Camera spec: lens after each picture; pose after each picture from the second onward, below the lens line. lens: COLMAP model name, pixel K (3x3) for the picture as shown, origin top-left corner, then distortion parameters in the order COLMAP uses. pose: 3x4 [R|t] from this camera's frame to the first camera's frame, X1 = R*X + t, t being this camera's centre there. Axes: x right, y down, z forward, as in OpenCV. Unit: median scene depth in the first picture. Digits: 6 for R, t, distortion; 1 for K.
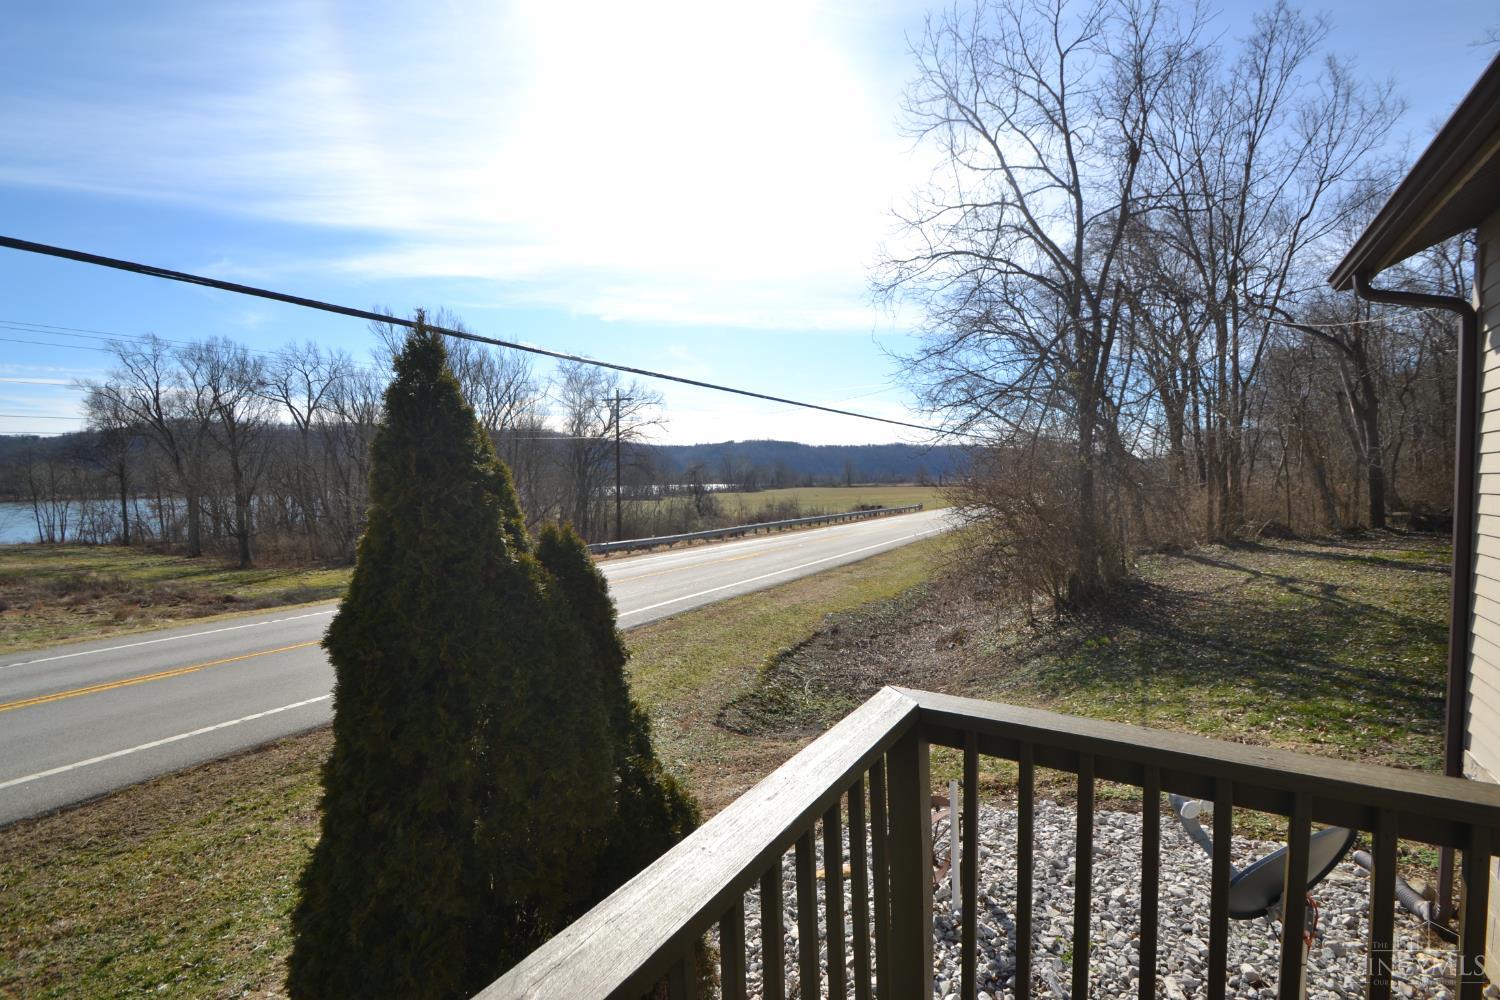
lens RADIAL K [[669.2, 0, 745.3], [0, 669.2, 509.8], [0, 0, 1]] dist [0.016920, -0.015870]
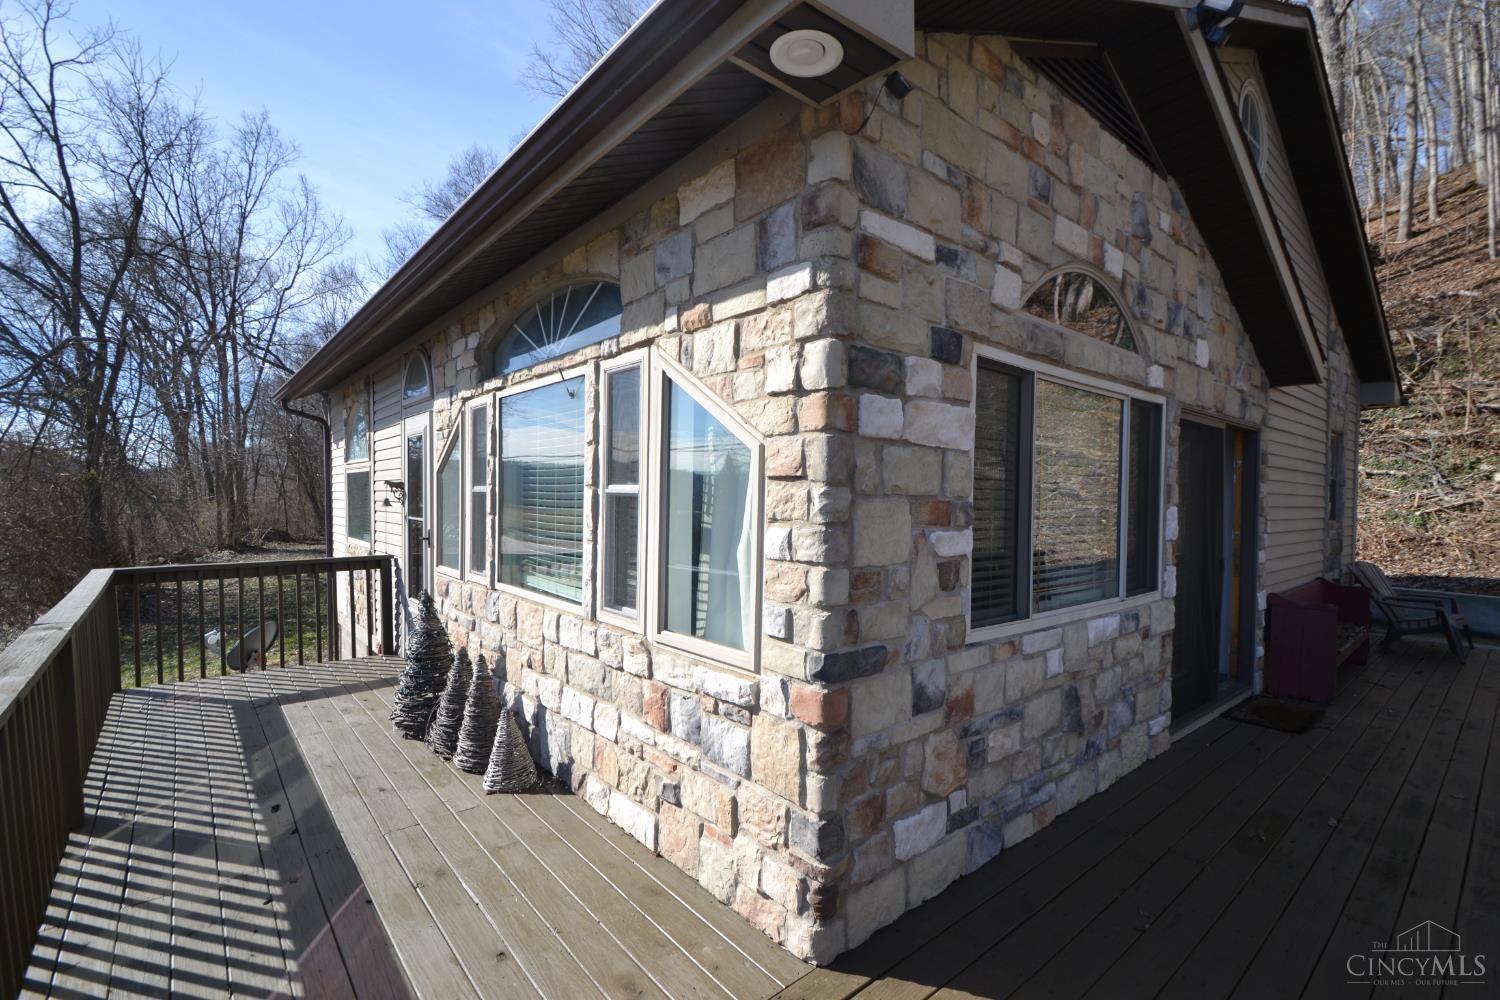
lens RADIAL K [[669.2, 0, 745.3], [0, 669.2, 509.8], [0, 0, 1]] dist [0.016920, -0.015870]
pose [[0.297014, -0.016762, 0.954726, -0.093577], [0.035901, 0.999335, 0.006377, 0.005840], [-0.954198, 0.032381, 0.297418, -0.136369]]
